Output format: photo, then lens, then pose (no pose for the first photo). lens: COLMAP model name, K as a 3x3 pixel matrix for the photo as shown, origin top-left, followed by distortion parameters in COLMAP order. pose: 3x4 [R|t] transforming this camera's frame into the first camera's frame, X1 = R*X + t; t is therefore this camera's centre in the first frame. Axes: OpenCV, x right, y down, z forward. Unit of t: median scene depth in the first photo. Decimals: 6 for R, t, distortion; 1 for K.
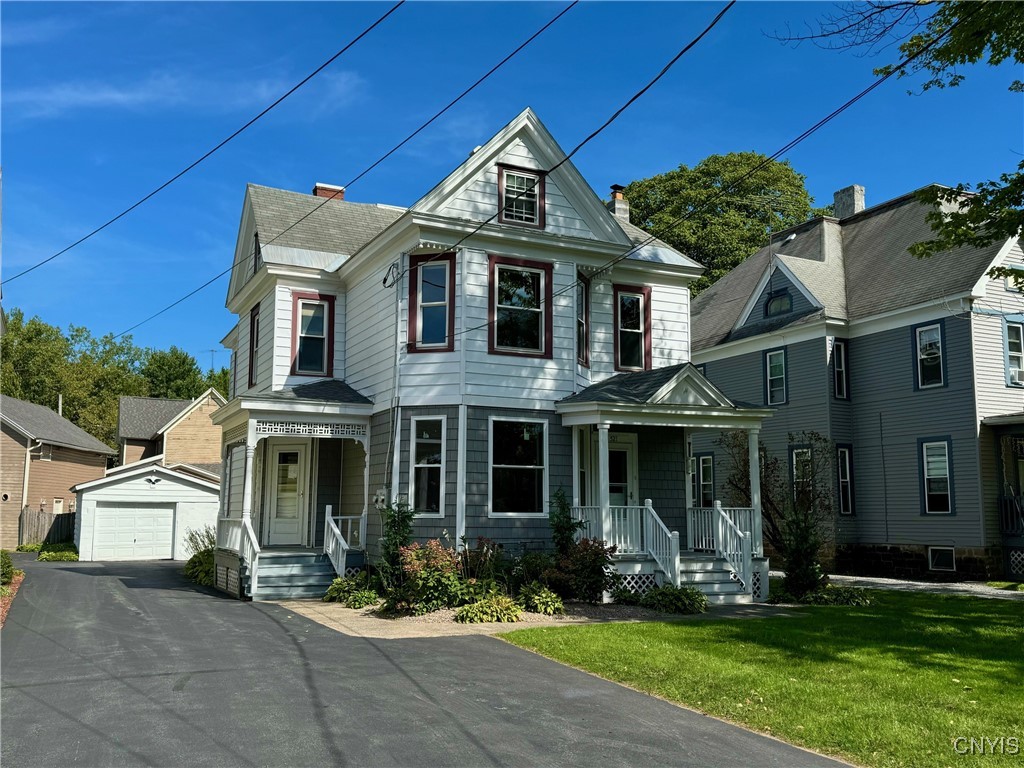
lens RADIAL K [[943.3, 0, 510.8], [0, 943.3, 384.5], [0, 0, 1]] dist [0.042295, 0.000000]
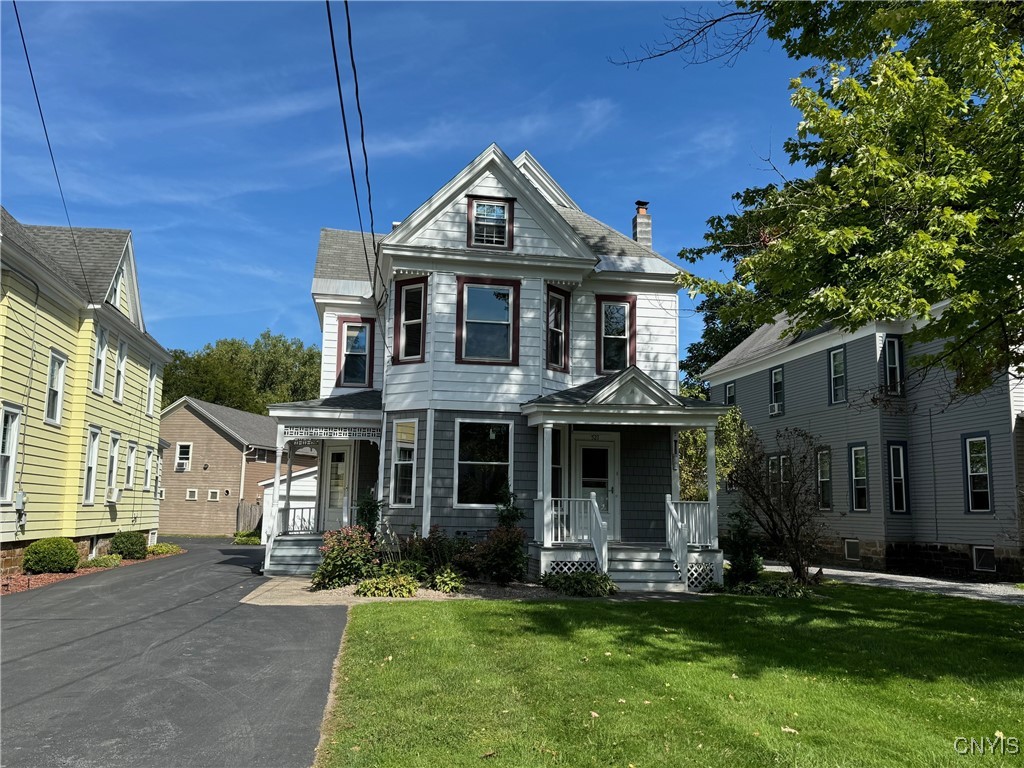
lens RADIAL K [[874.1, 0, 513.6], [0, 874.1, 380.4], [0, 0, 1]] dist [0.056165, -0.011576]
pose [[0.962319, -0.030449, -0.270214, 0.312809], [0.026537, 0.999484, -0.018118, 0.008251], [0.270626, 0.010264, 0.962630, 0.006604]]
